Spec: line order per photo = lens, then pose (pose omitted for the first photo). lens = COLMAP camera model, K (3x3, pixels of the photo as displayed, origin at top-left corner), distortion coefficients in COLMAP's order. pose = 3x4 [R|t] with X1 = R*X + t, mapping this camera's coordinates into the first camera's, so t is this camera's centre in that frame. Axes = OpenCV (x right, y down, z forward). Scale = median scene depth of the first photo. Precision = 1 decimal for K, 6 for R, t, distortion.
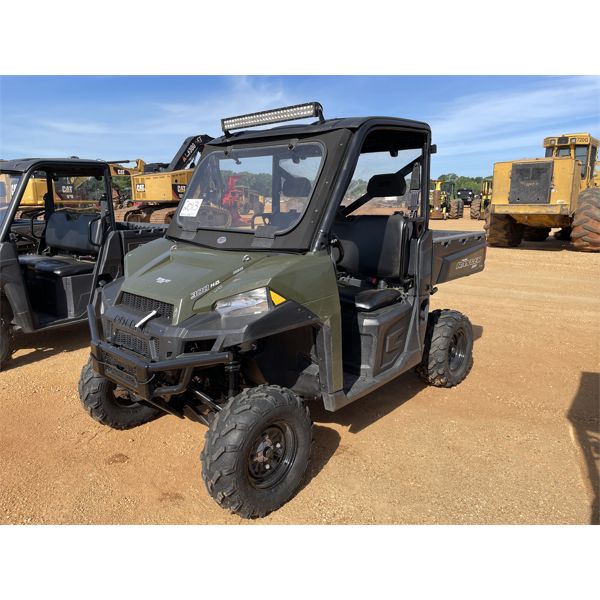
lens RADIAL K [[482.9, 0, 300.0], [0, 482.9, 300.0], [0, 0, 1]] dist [0.040881, -0.080995]
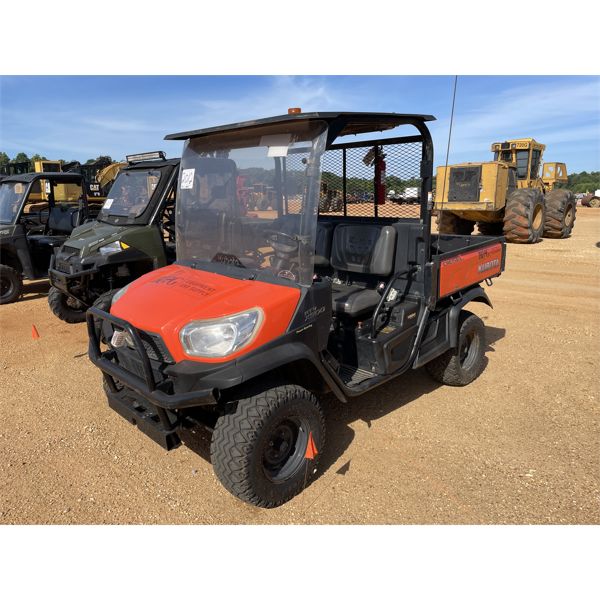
lens RADIAL K [[496.8, 0, 300.0], [0, 496.8, 300.0], [0, 0, 1]] dist [0.055588, -0.127524]
pose [[0.996750, 0.017334, -0.078664, 0.378092], [-0.017295, 0.999850, 0.001180, 0.092328], [0.078672, 0.000185, 0.996901, -0.484117]]
